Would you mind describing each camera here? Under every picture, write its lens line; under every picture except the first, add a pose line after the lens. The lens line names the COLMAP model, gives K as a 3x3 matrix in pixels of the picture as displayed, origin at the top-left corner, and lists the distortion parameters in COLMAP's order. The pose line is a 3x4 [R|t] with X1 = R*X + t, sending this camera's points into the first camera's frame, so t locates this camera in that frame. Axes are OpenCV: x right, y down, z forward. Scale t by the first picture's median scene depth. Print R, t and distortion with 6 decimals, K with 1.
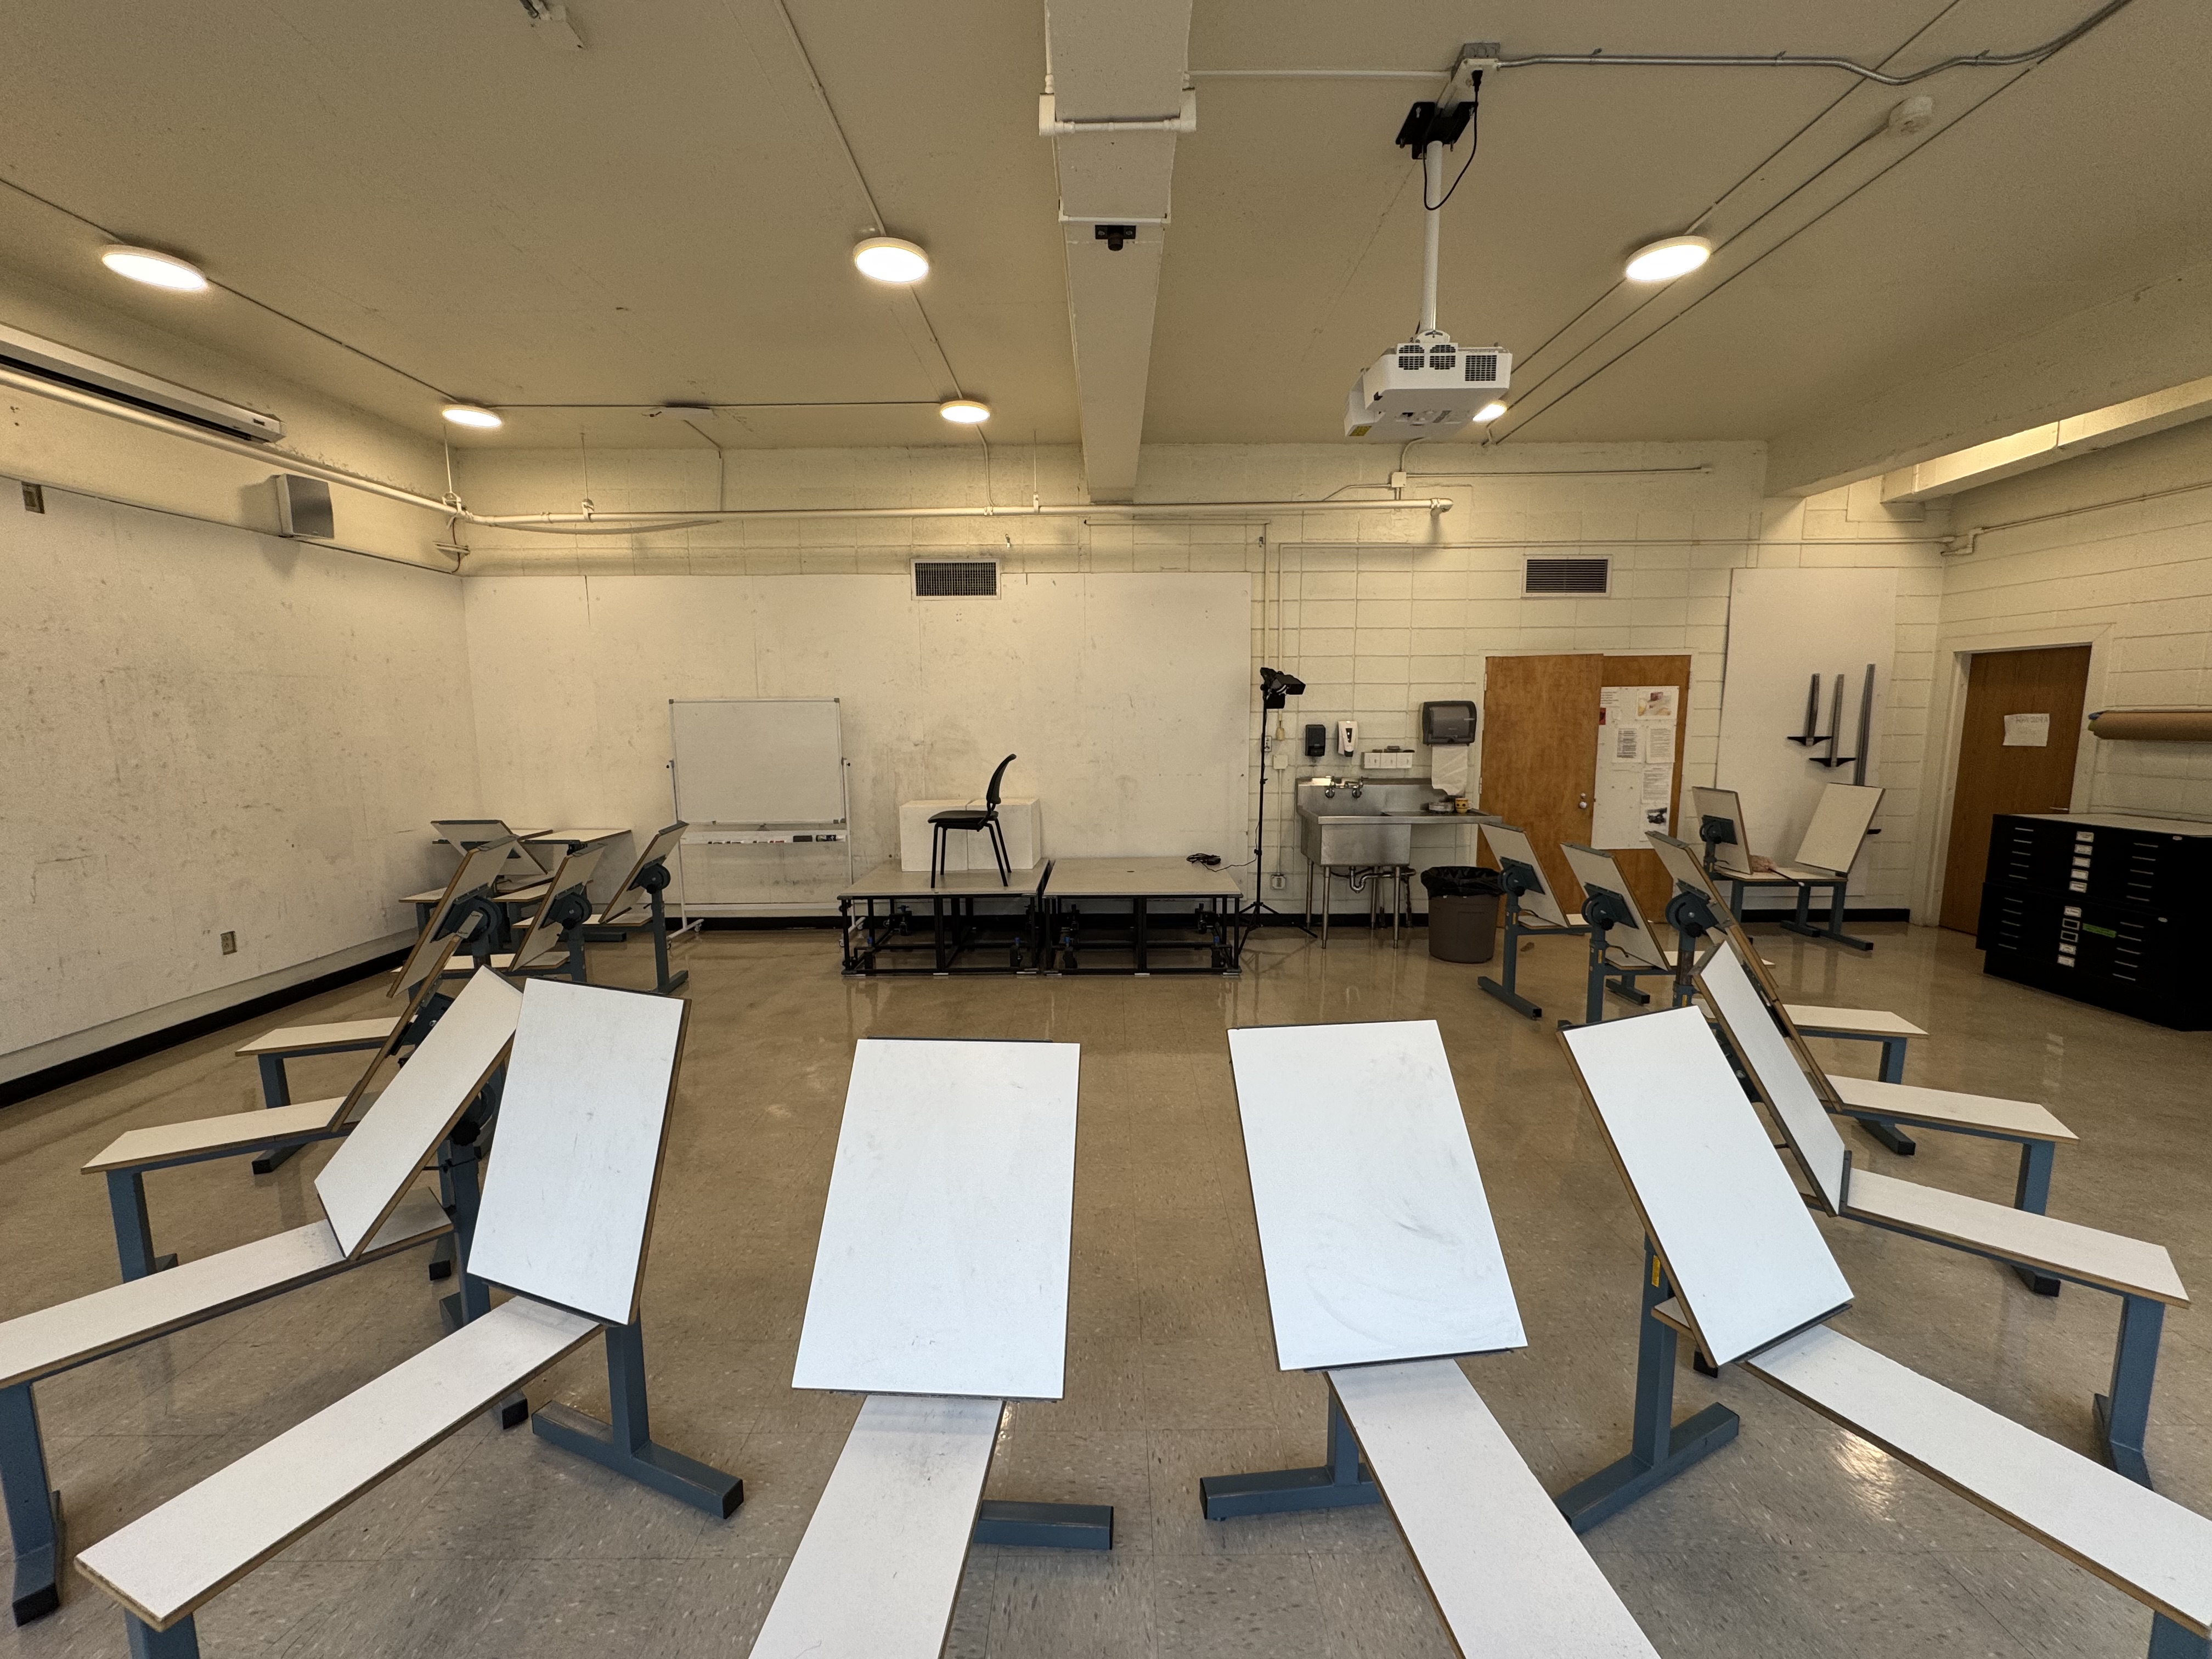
lens RADIAL K [[878.8, 0, 1109.9], [0, 878.8, 828.2], [0, 0, 1]] dist [-0.002189, 0.000146]
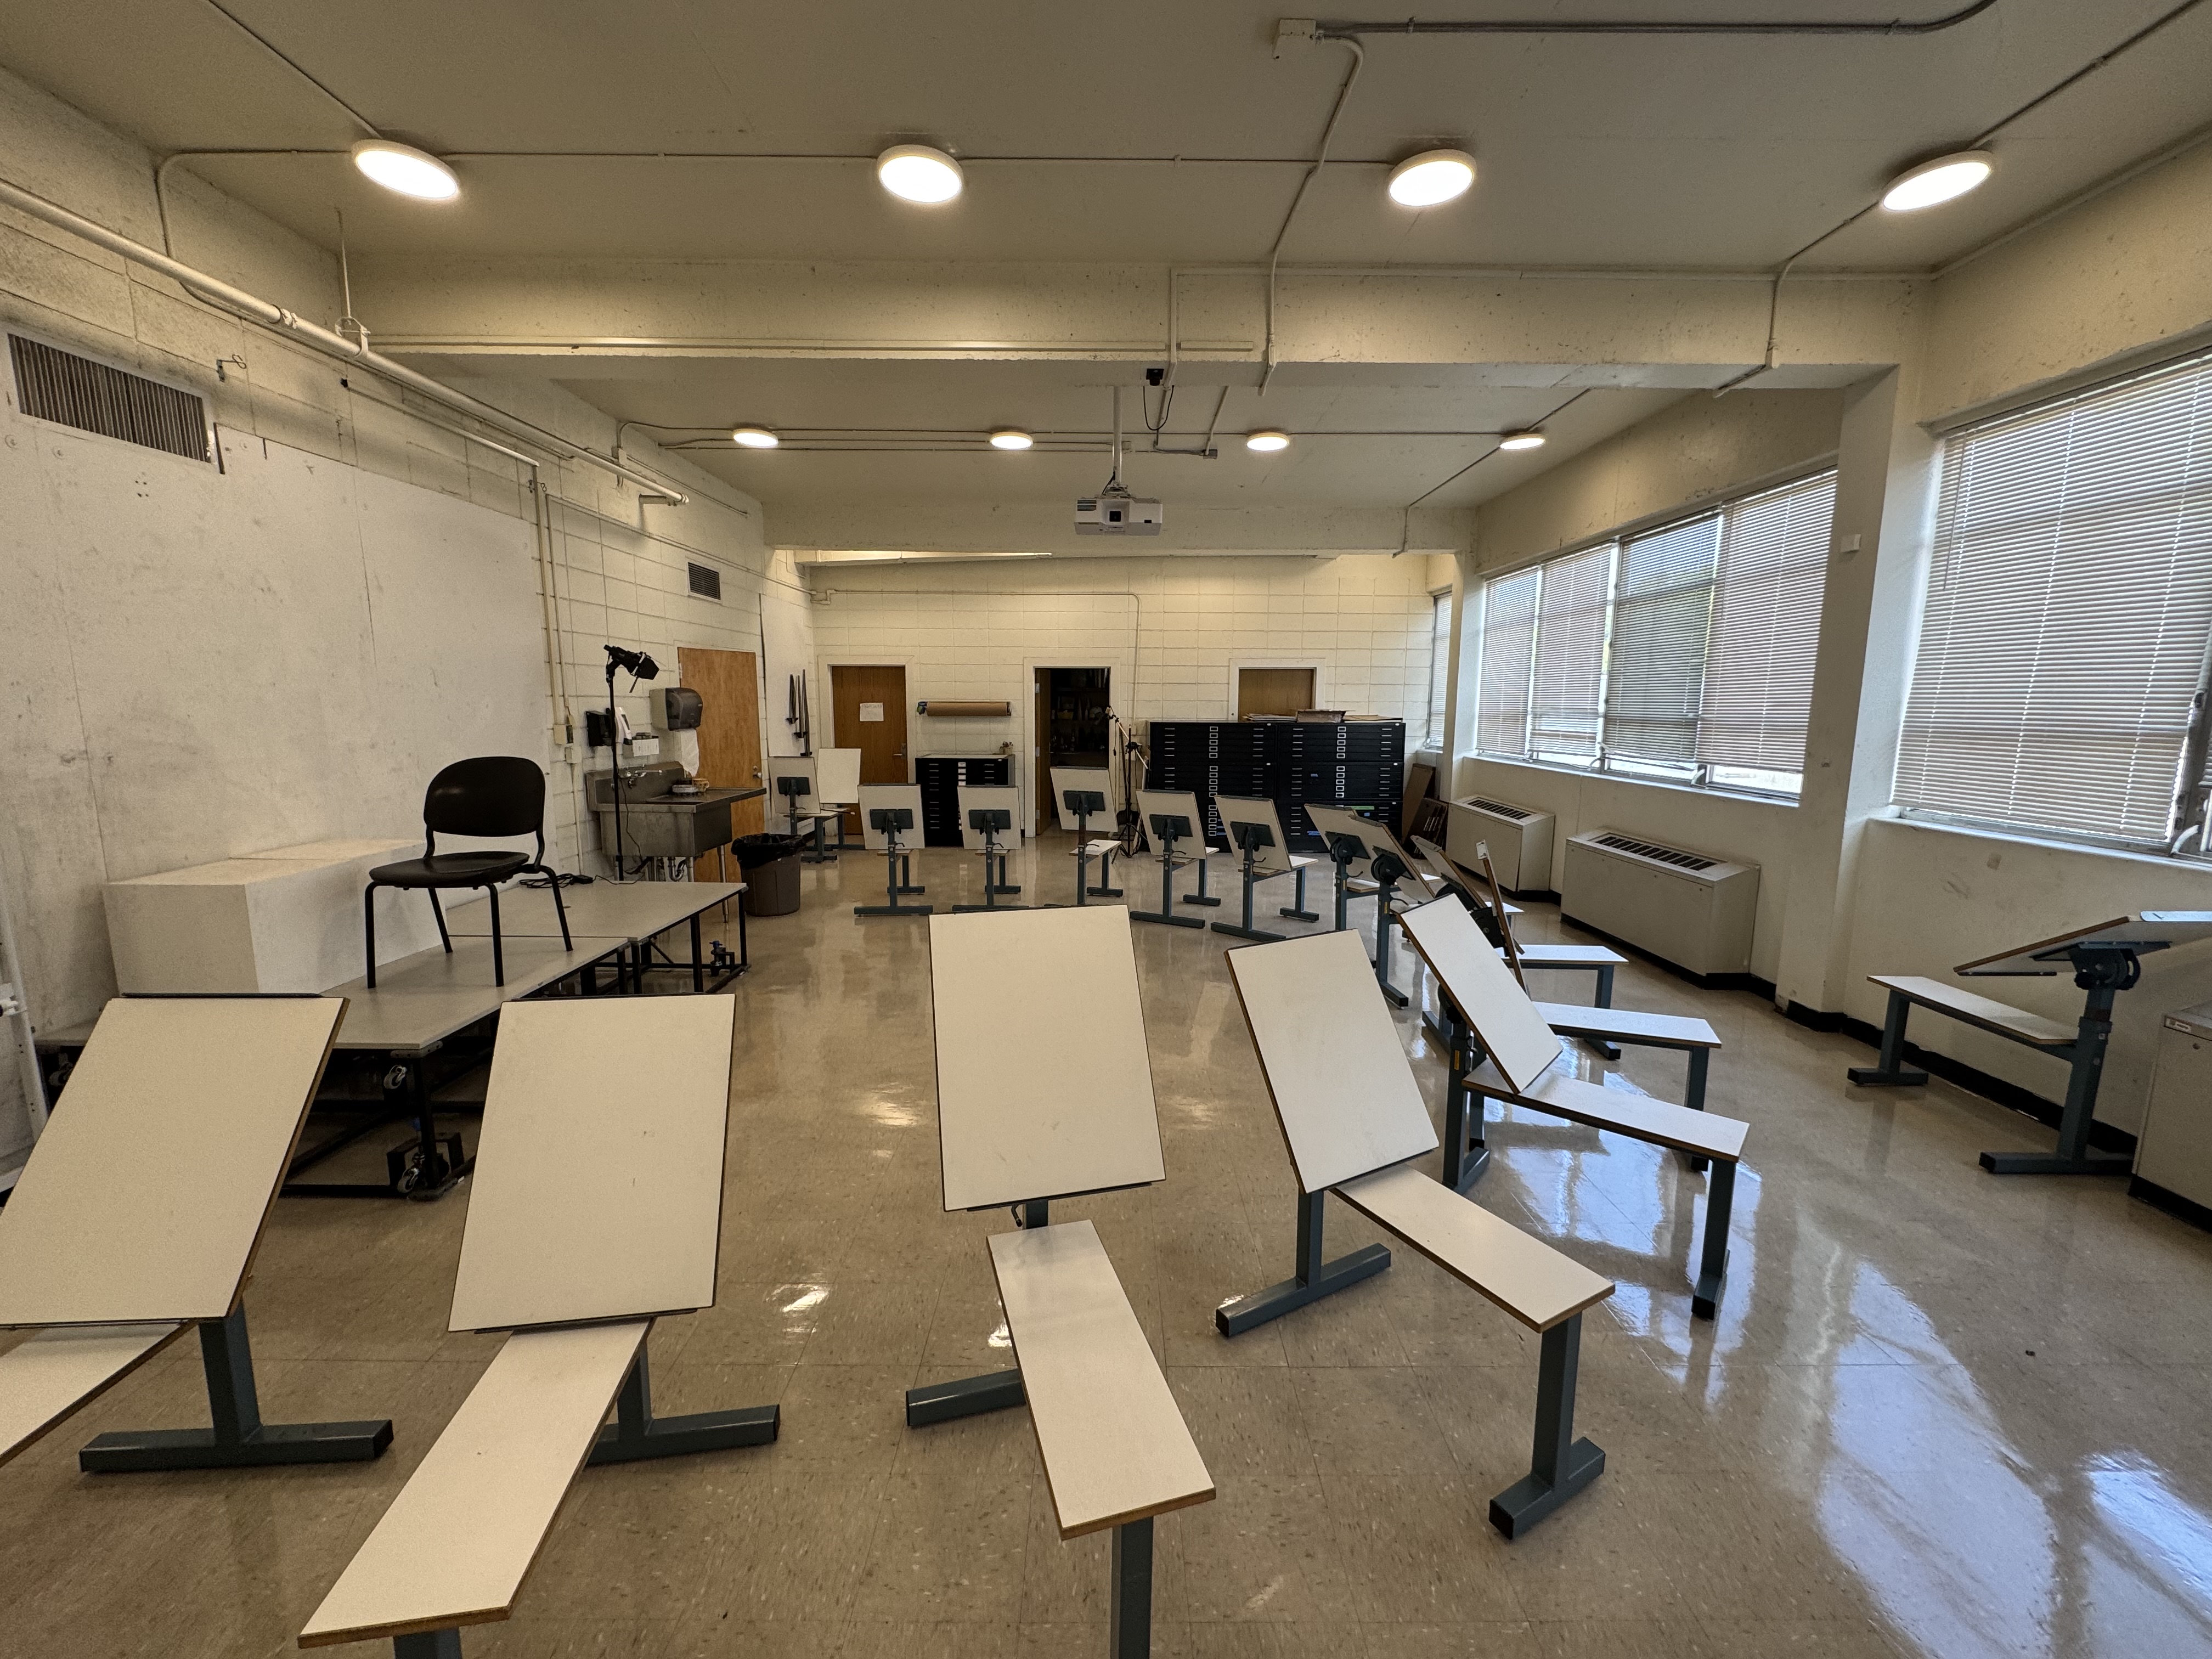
lens RADIAL K [[878.8, 0, 1109.9], [0, 878.8, 828.2], [0, 0, 1]] dist [-0.002189, 0.000146]
pose [[-0.005831, -0.136004, 0.990691, -0.678181], [0.123928, 0.982972, 0.135673, -0.058356], [-0.992274, 0.123565, 0.011123, 0.498705]]
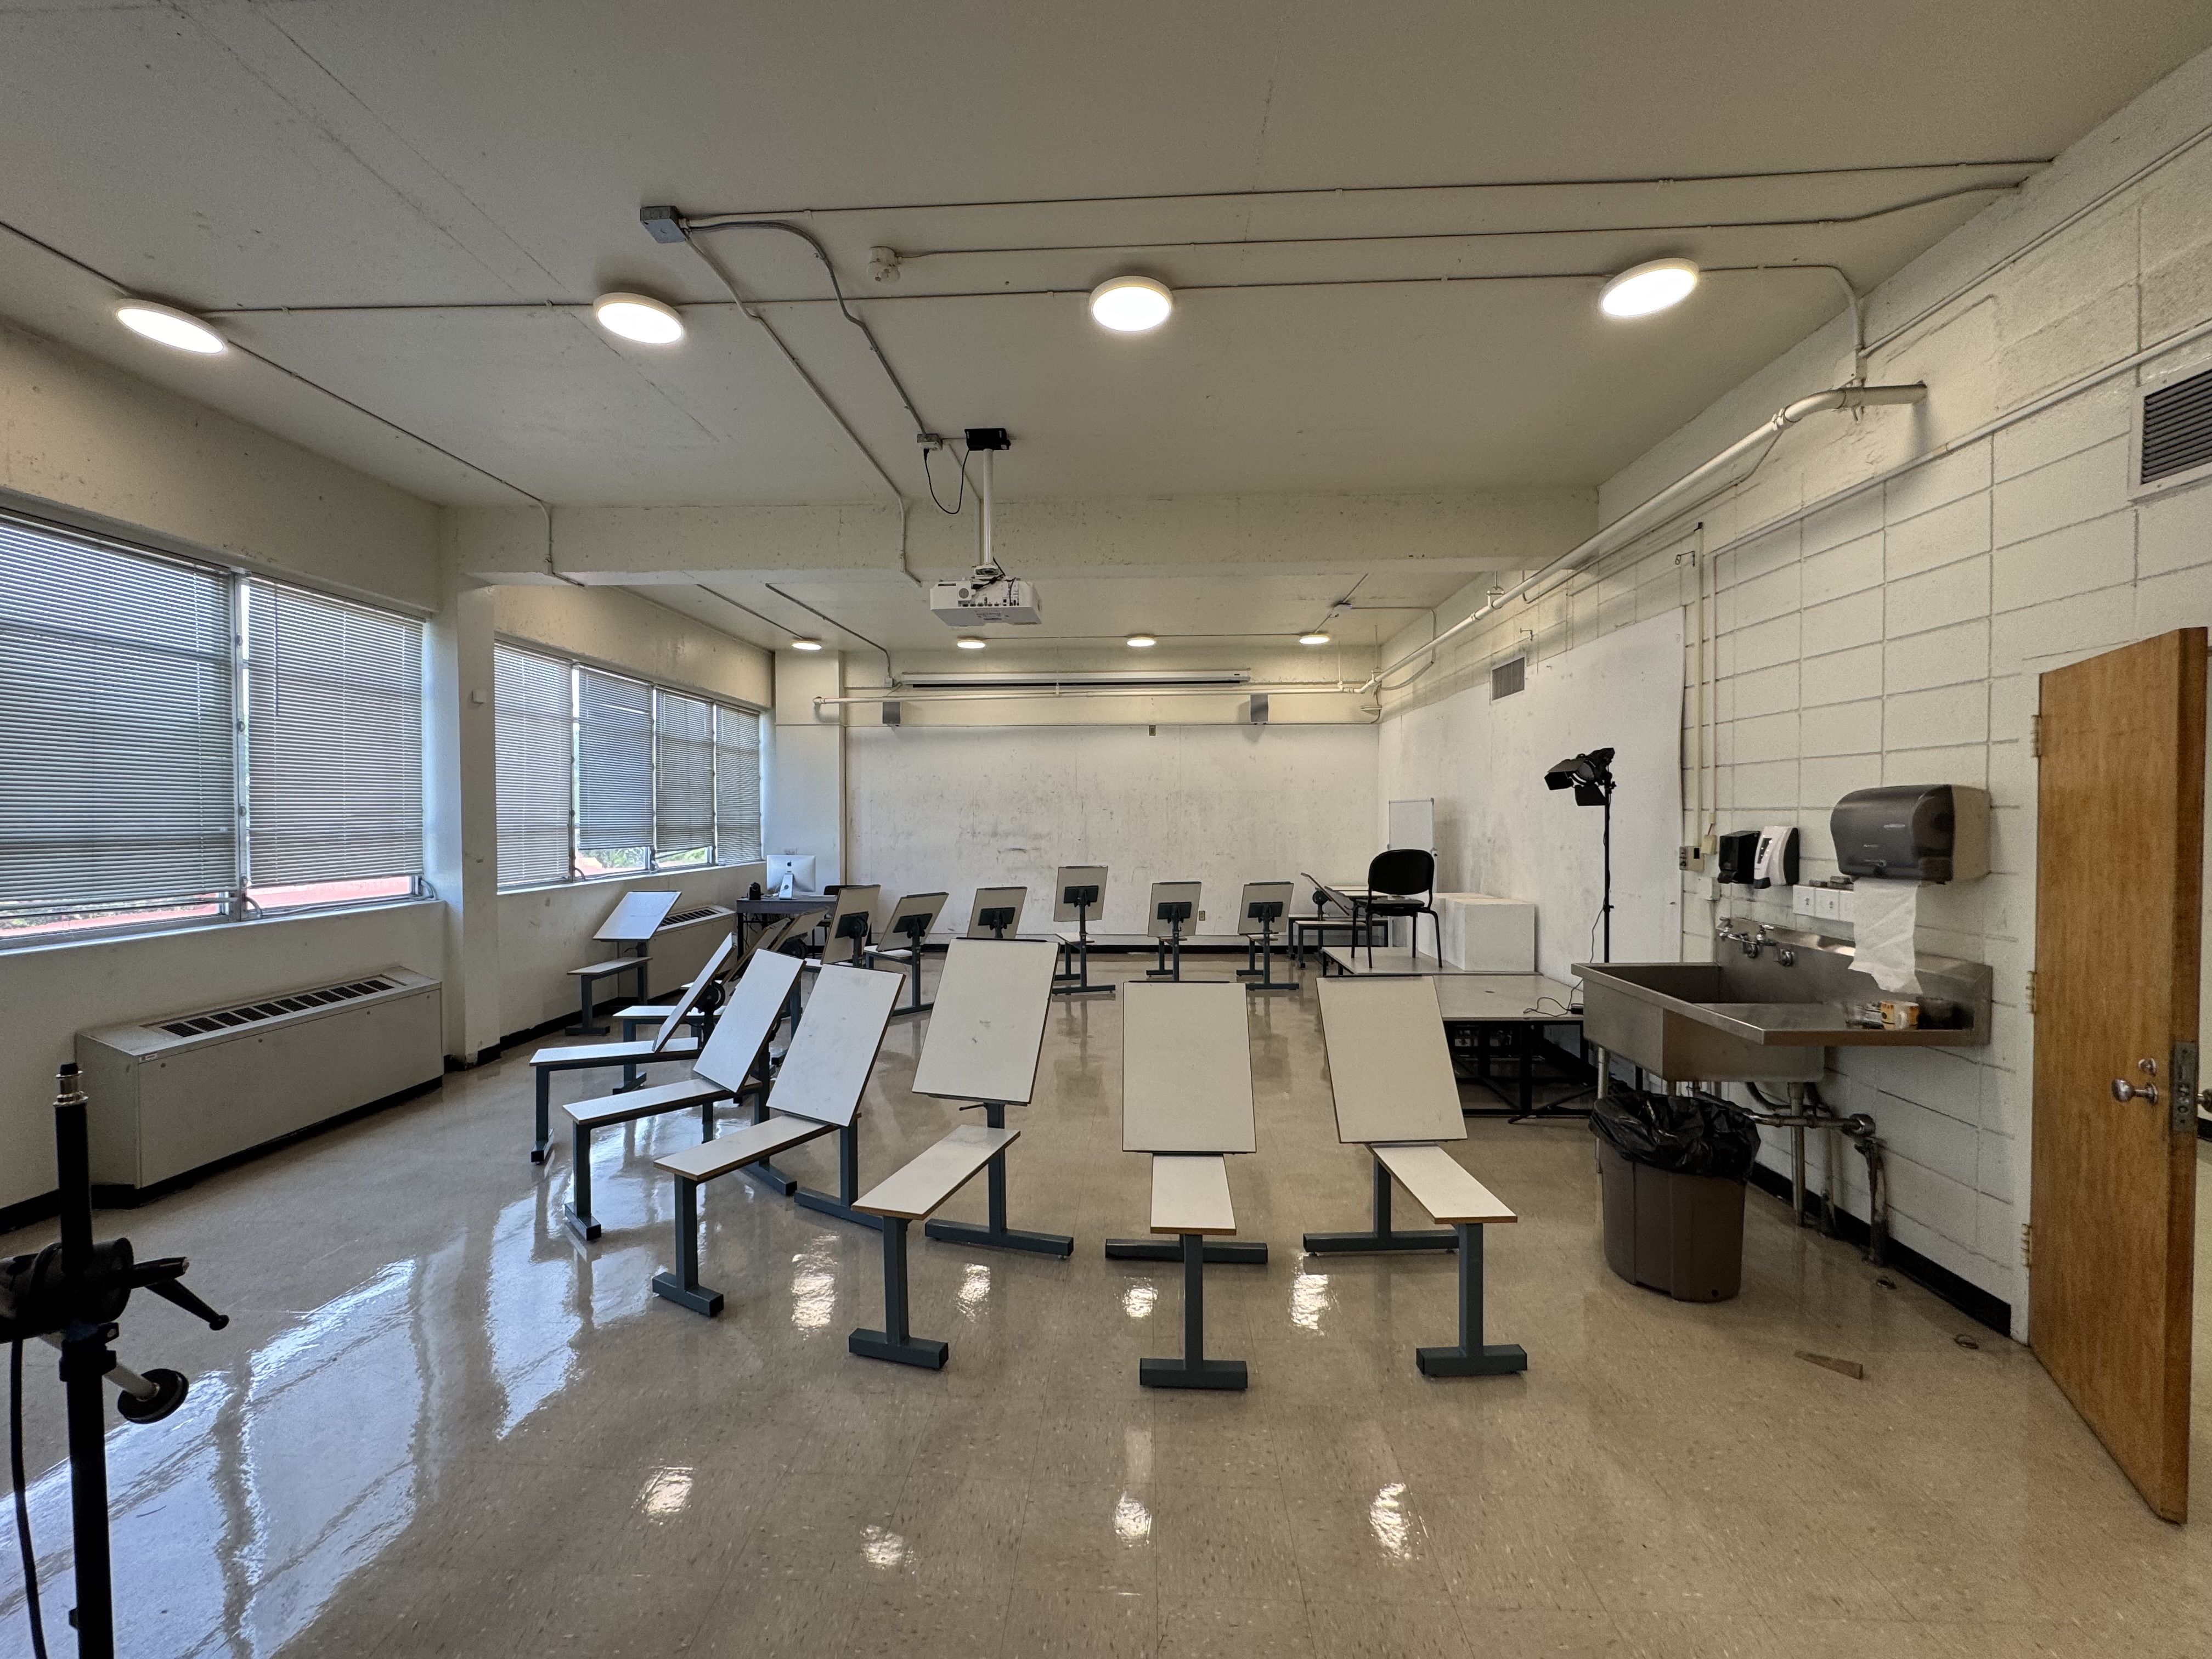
lens RADIAL K [[878.8, 0, 1109.9], [0, 878.8, 828.2], [0, 0, 1]] dist [-0.002189, 0.000146]
pose [[-0.040883, 0.020319, -0.998957, 0.866292], [-0.126776, 0.991607, 0.025358, -0.081612], [0.991089, 0.127680, -0.037964, 0.610345]]
